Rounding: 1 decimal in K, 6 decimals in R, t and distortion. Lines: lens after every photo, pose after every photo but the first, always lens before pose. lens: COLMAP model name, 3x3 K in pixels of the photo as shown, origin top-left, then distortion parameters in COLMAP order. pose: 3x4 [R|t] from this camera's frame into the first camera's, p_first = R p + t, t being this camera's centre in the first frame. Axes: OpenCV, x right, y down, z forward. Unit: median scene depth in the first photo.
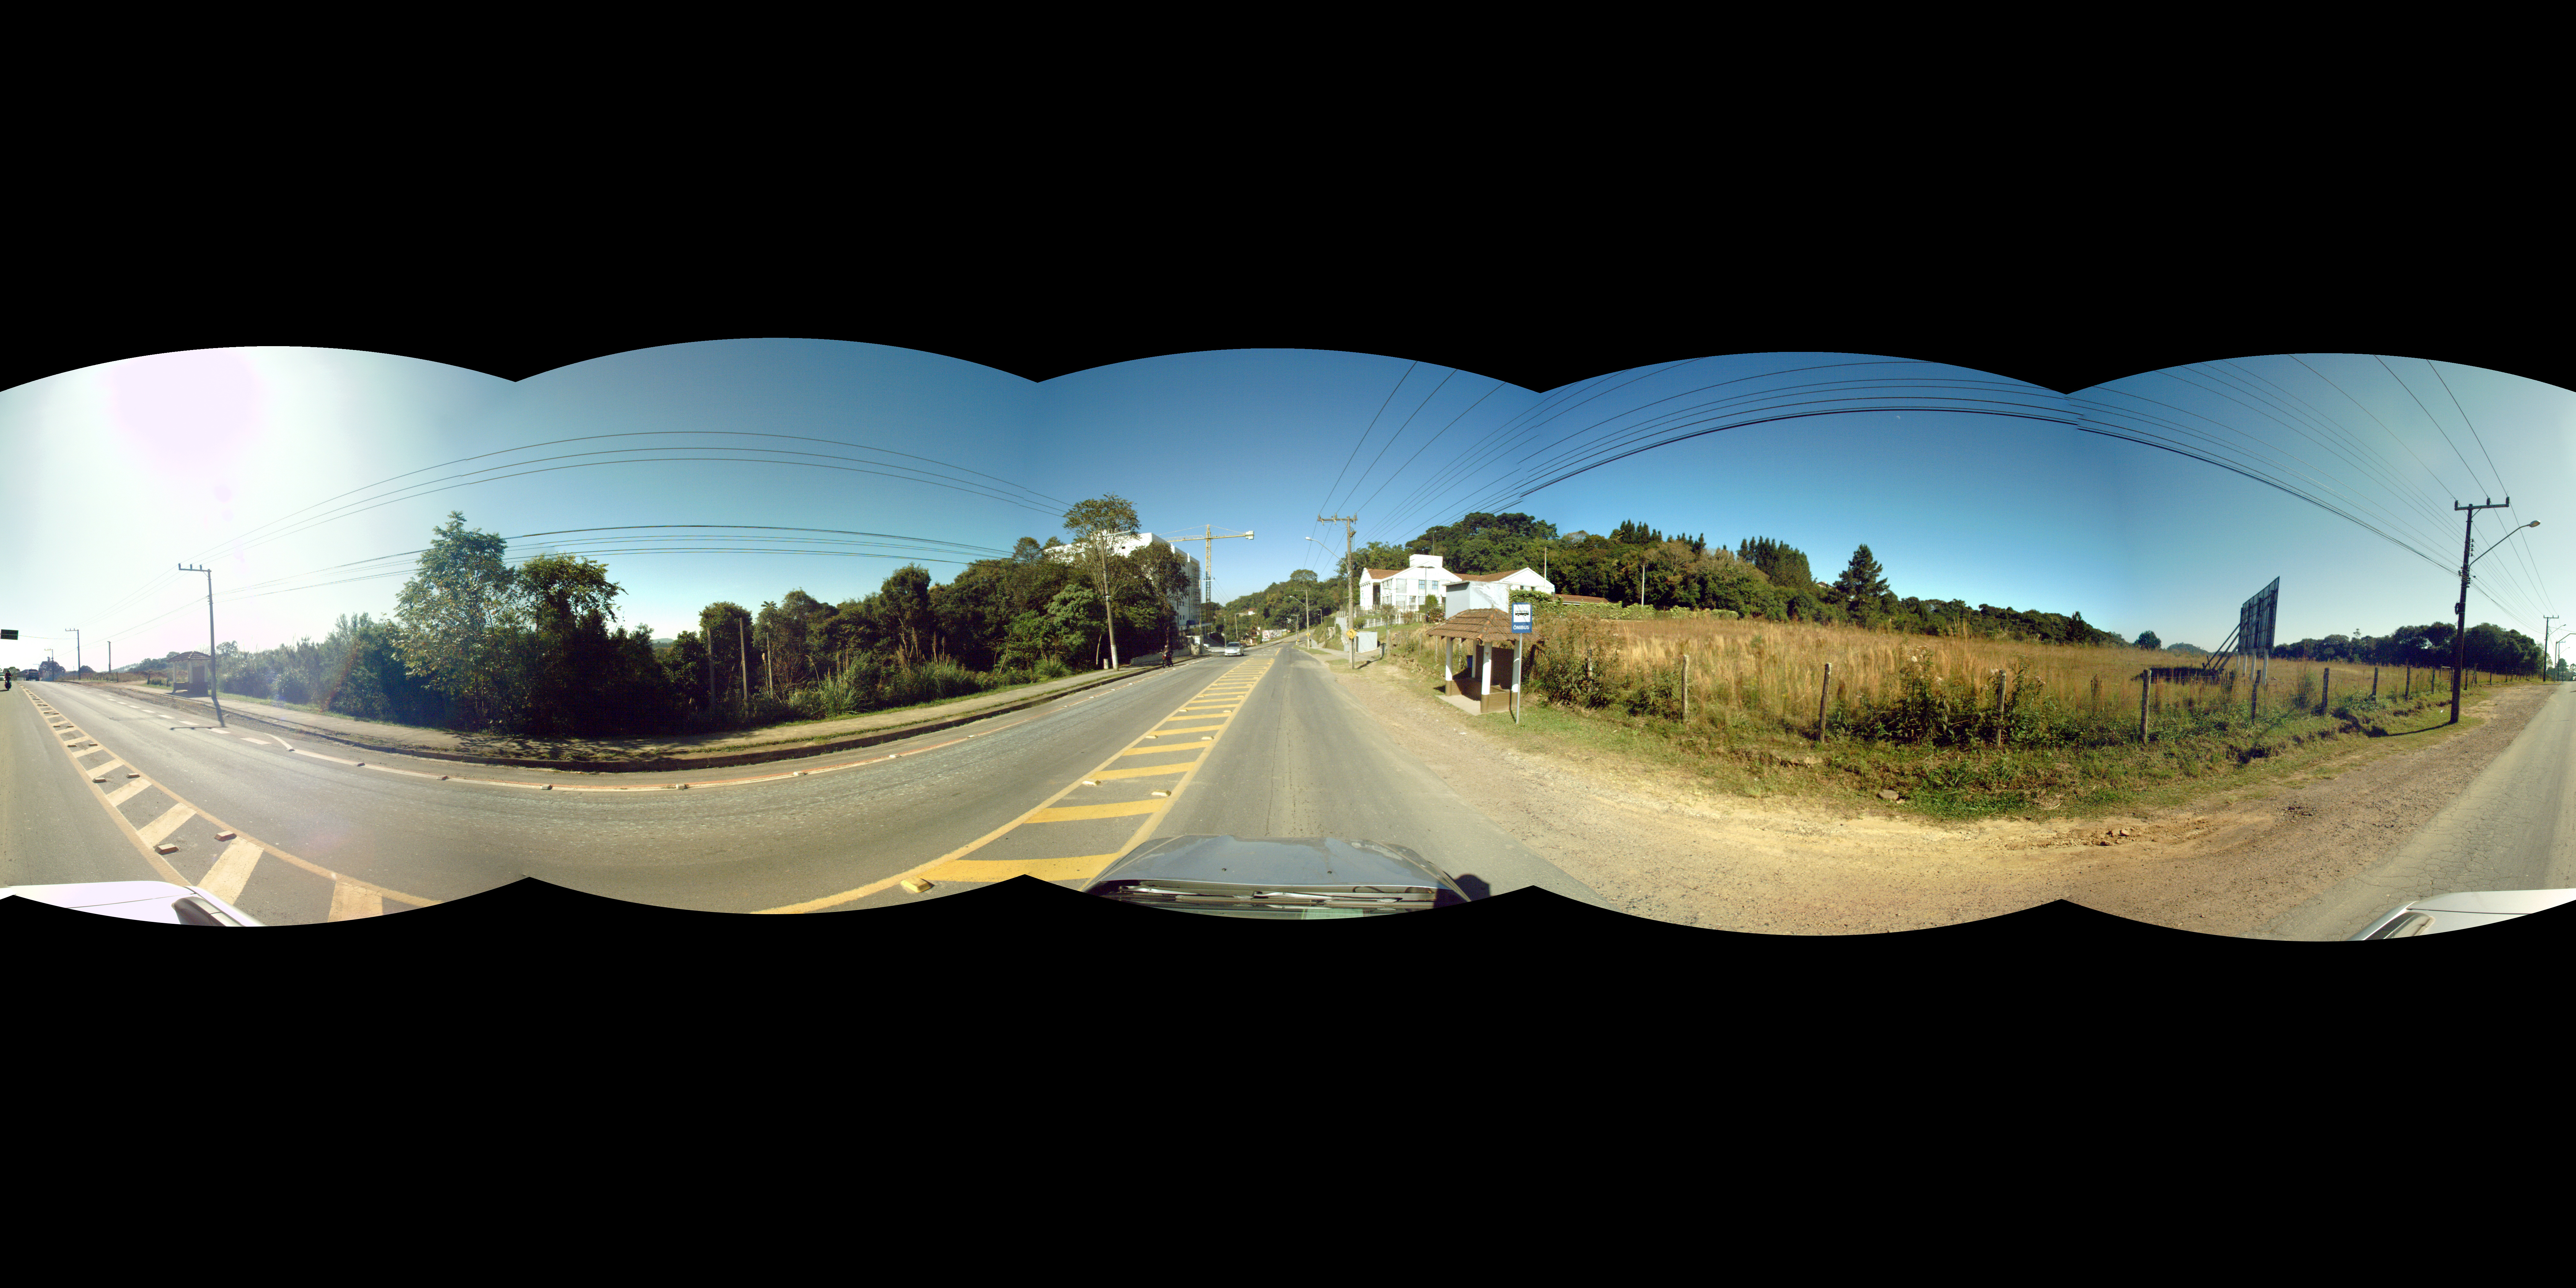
lens RADIAL K [[12551.8, 0, 1230.6], [0, 12551.8, 643.6], [0, 0, 1]] dist [0.077828, 1.764463]
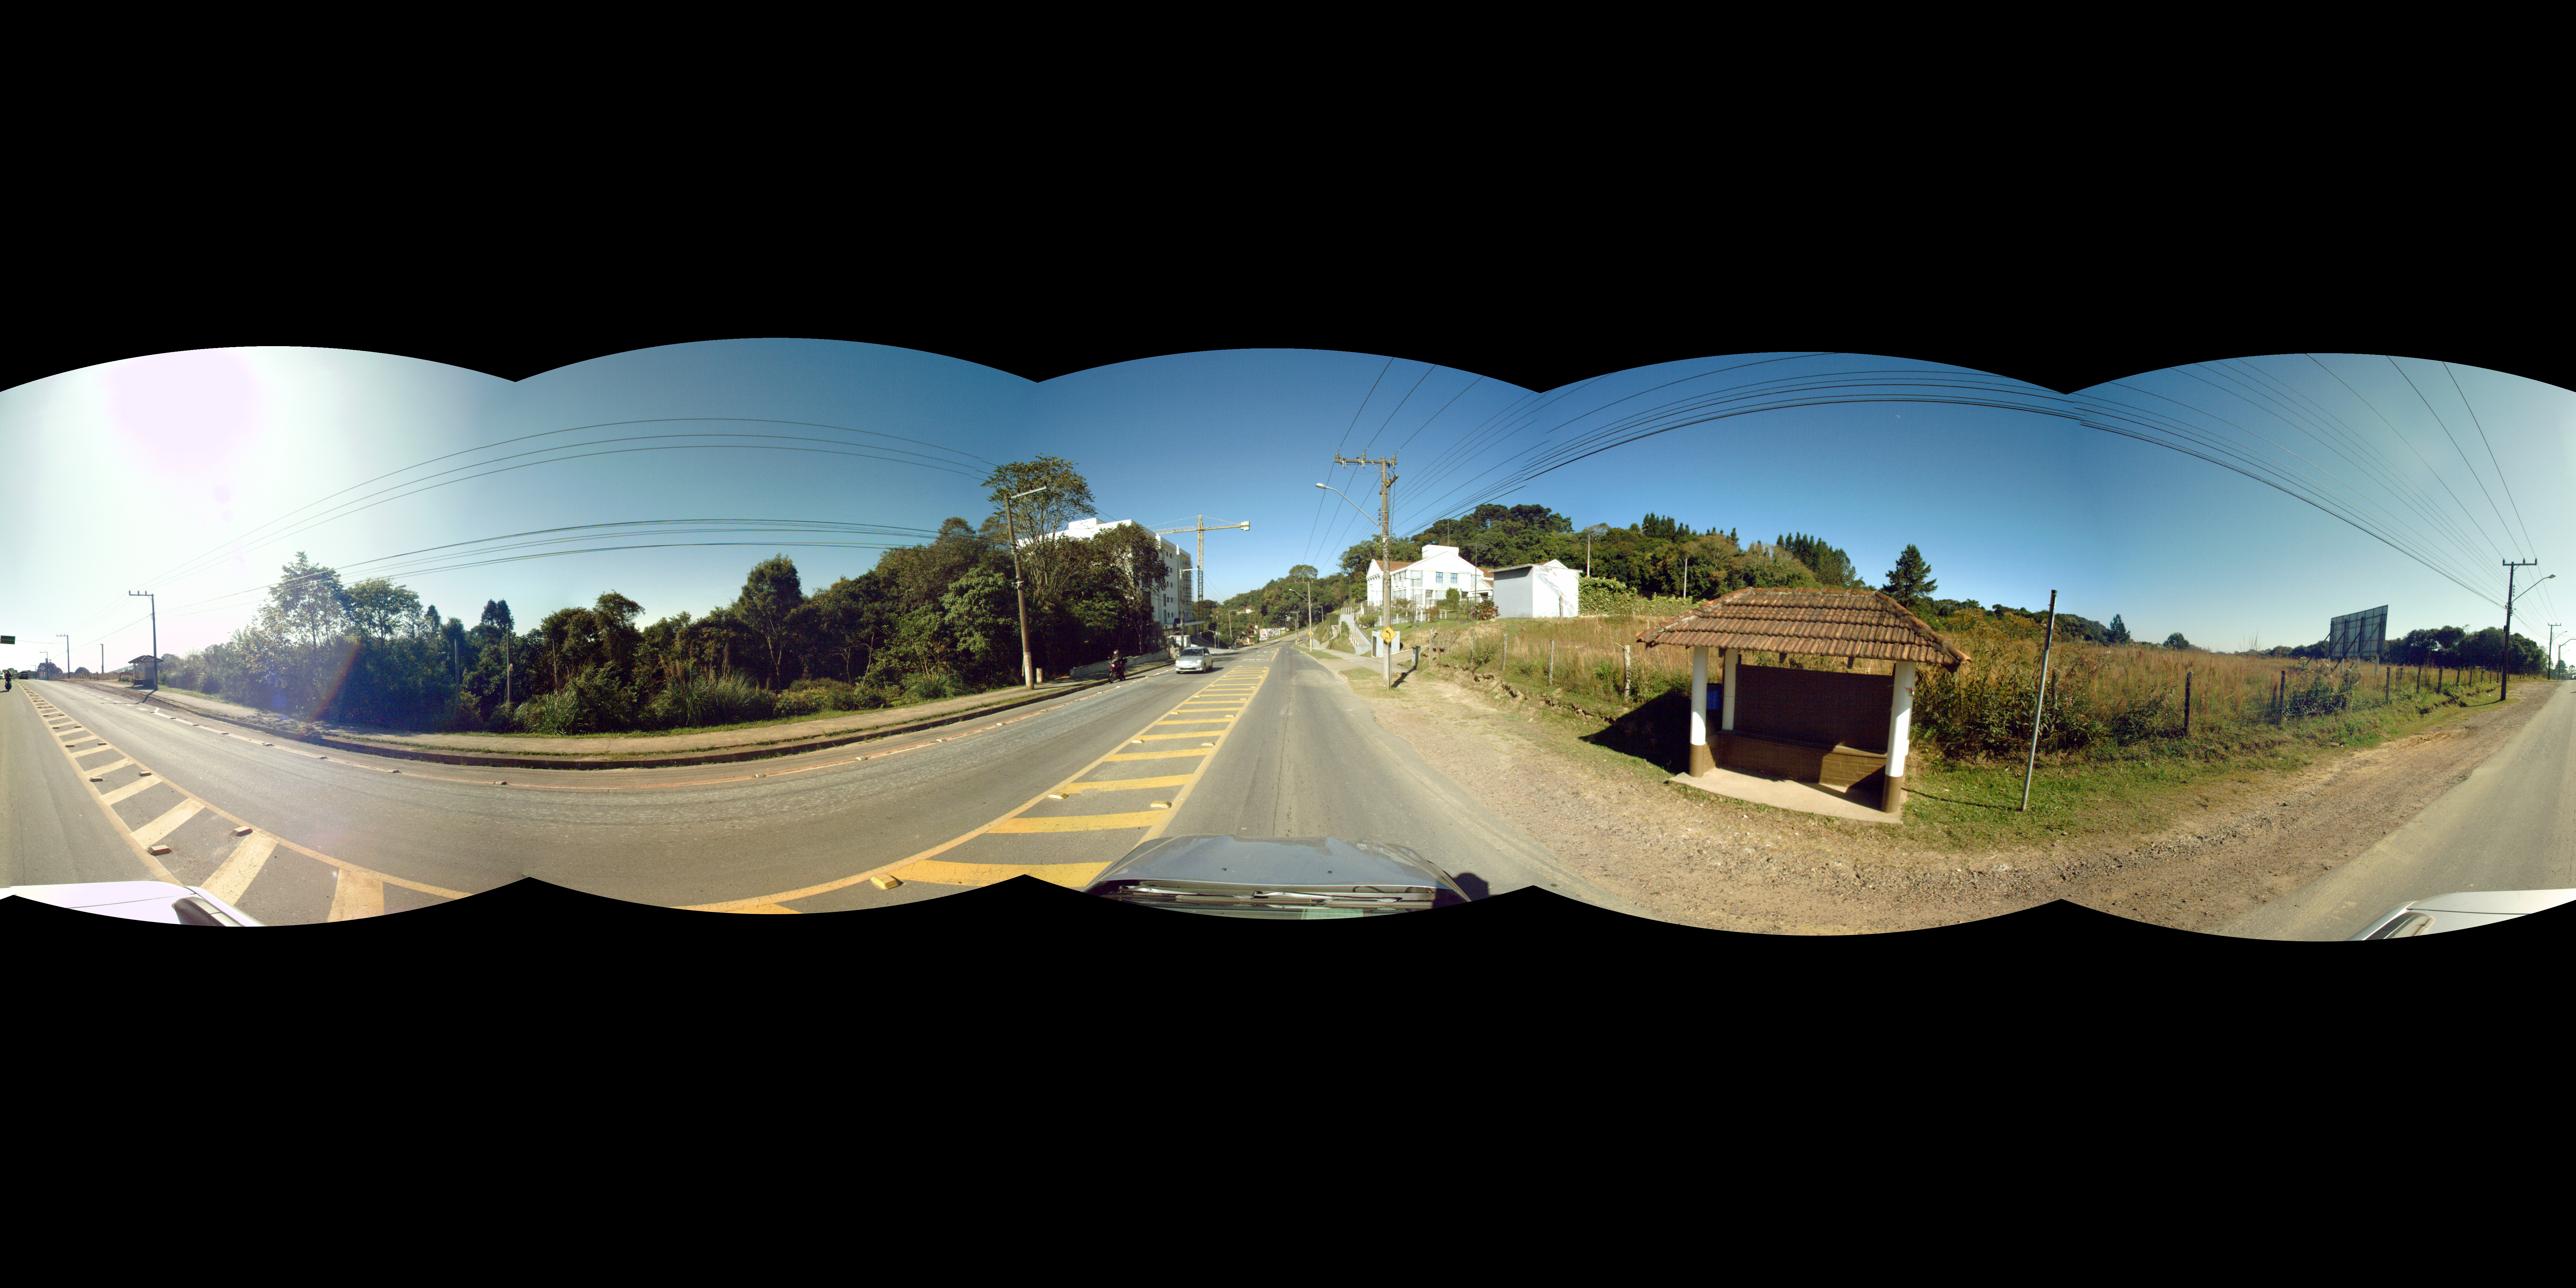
lens RADIAL K [[8586.5, 0, 1295.7], [0, 8586.5, 697.1], [0, 0, 1]] dist [0.327866, -2.176858]
pose [[0.999991, -0.000168, 0.004274, 0.002269], [0.000138, 0.999977, 0.006824, -0.000439], [-0.004275, -0.006823, 0.999968, 0.314623]]
